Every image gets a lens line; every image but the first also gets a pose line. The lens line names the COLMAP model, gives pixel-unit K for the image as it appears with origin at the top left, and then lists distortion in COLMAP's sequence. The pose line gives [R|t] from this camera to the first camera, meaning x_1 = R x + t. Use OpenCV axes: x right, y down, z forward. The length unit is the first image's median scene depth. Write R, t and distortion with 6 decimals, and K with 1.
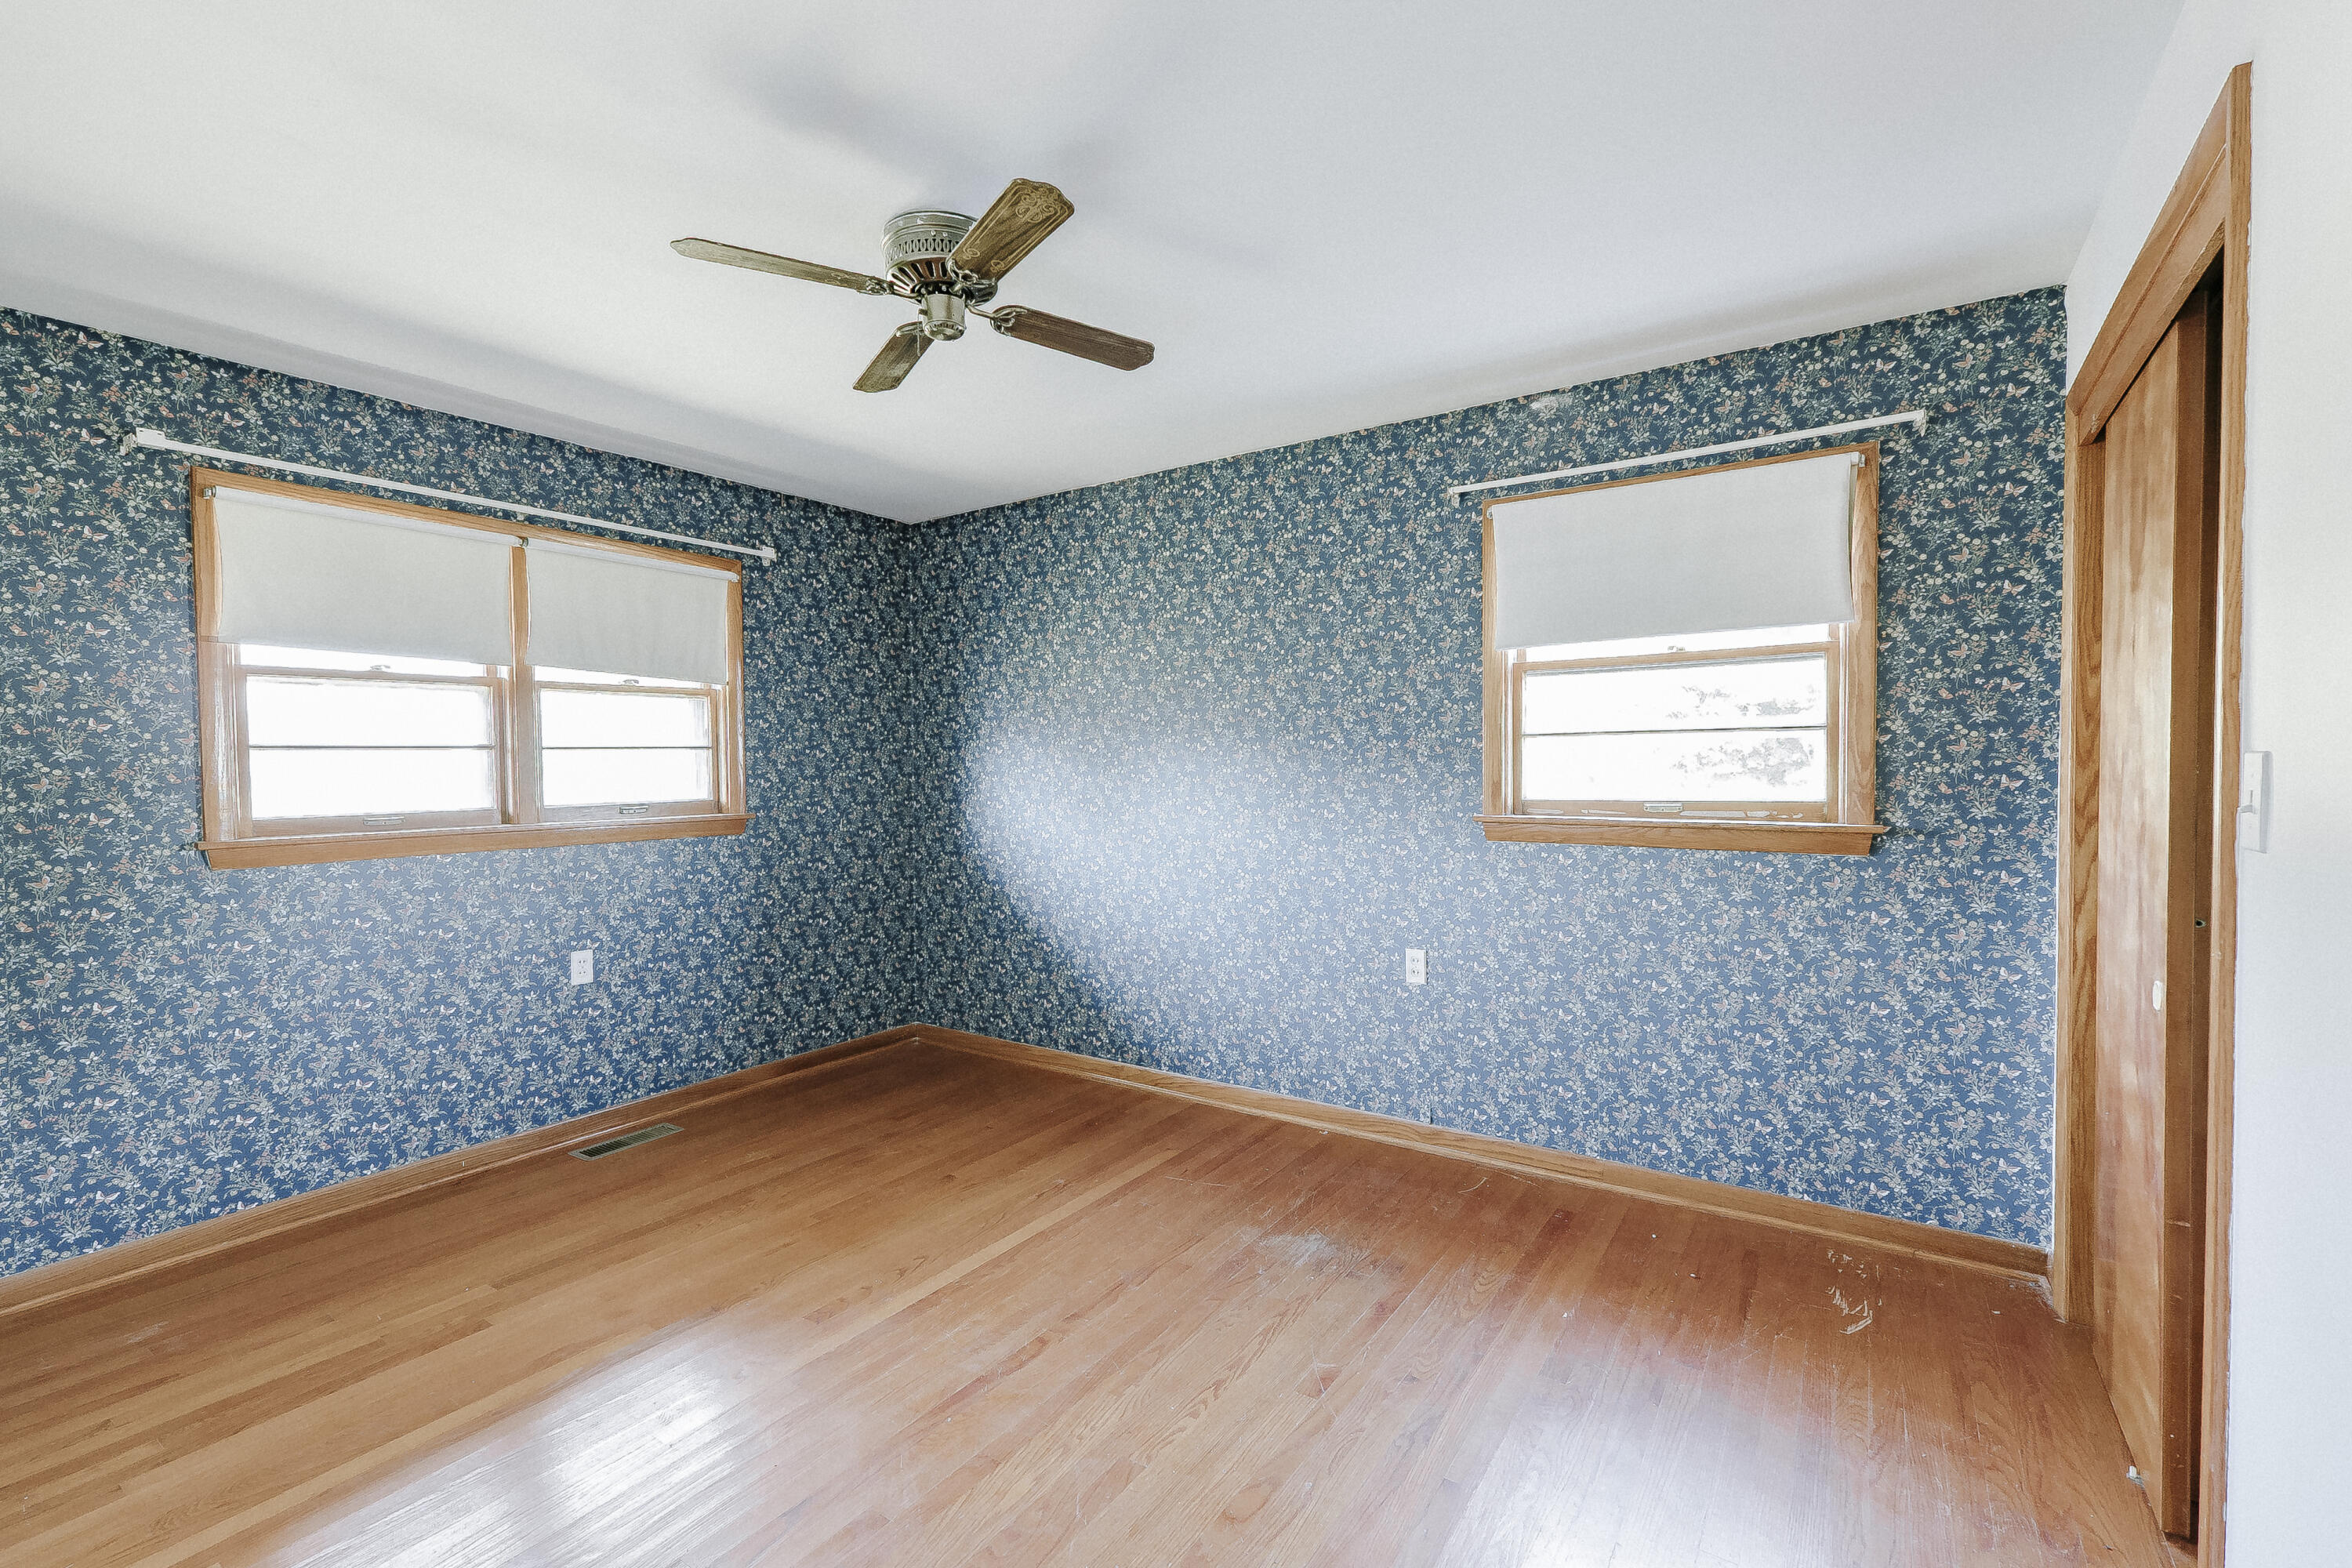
lens RADIAL K [[1017.4, 0, 1177.8], [0, 1017.4, 788.6], [0, 0, 1]] dist [0.004254, 0.000984]
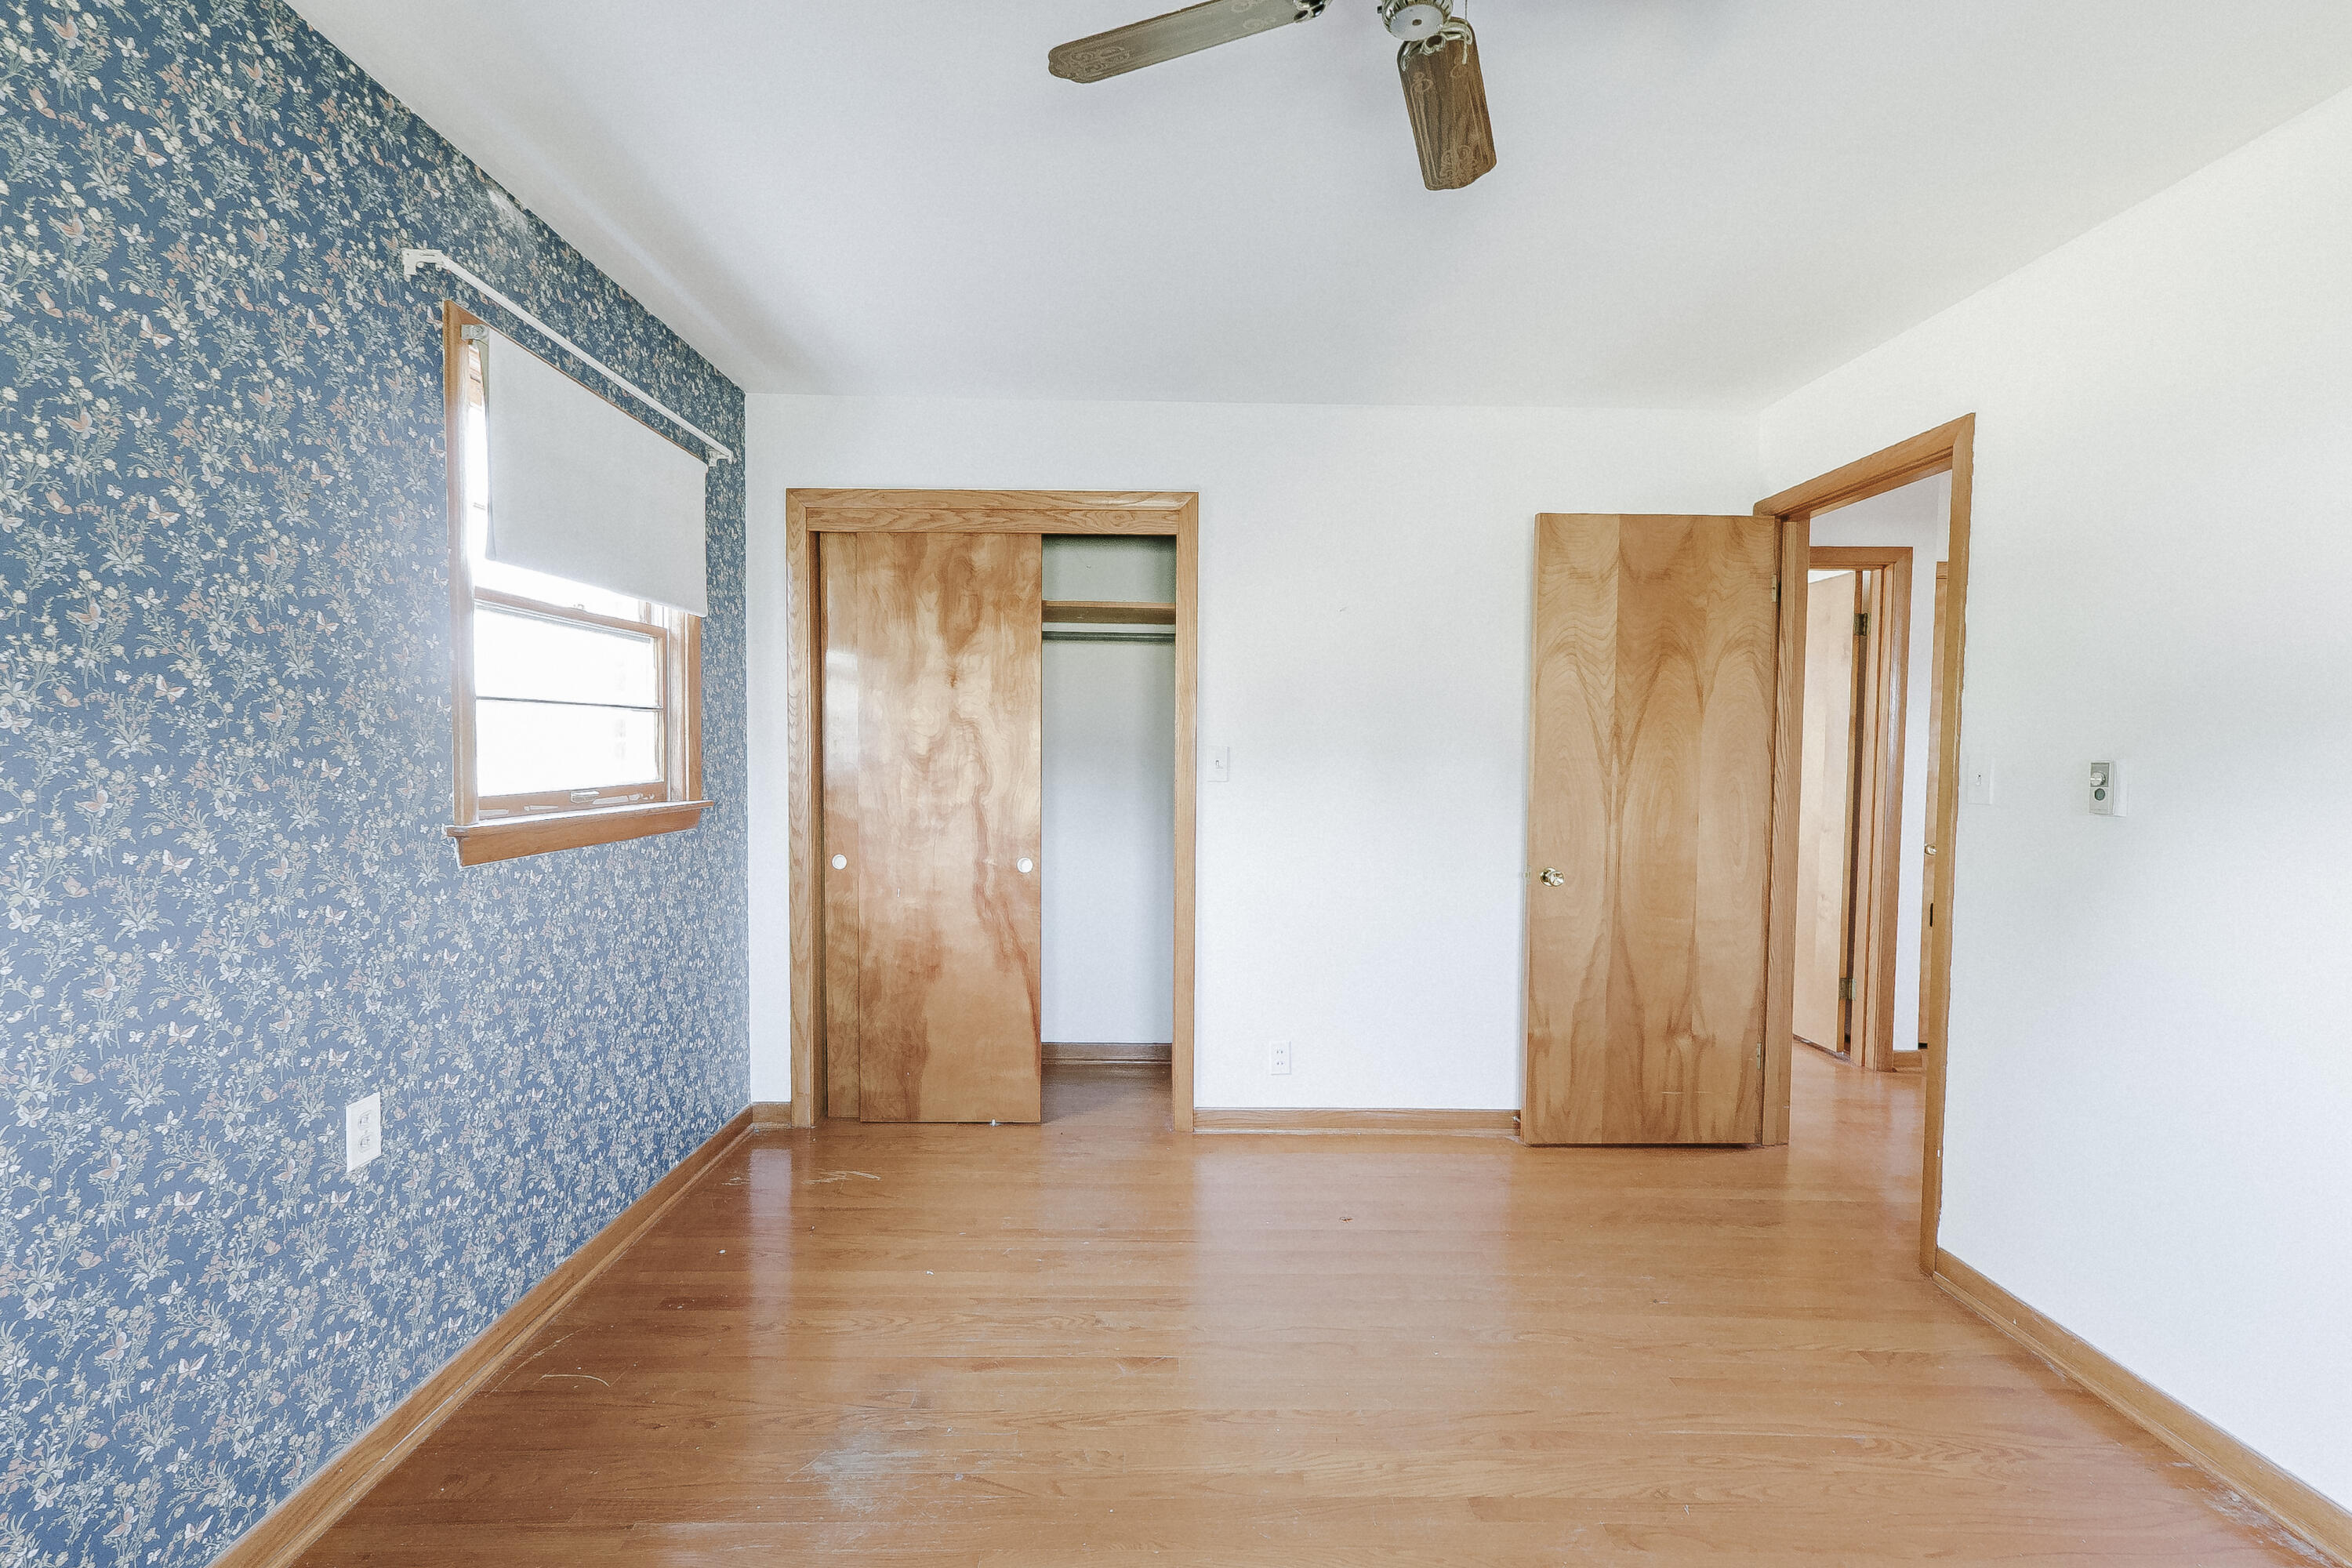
lens RADIAL K [[1017.4, 0, 1177.8], [0, 1017.4, 788.6], [0, 0, 1]] dist [0.004254, 0.000984]
pose [[-0.573266, -0.031600, 0.818760, -0.447646], [0.011765, 0.998836, 0.046787, -0.019565], [-0.819285, 0.036454, -0.572227, 1.010617]]
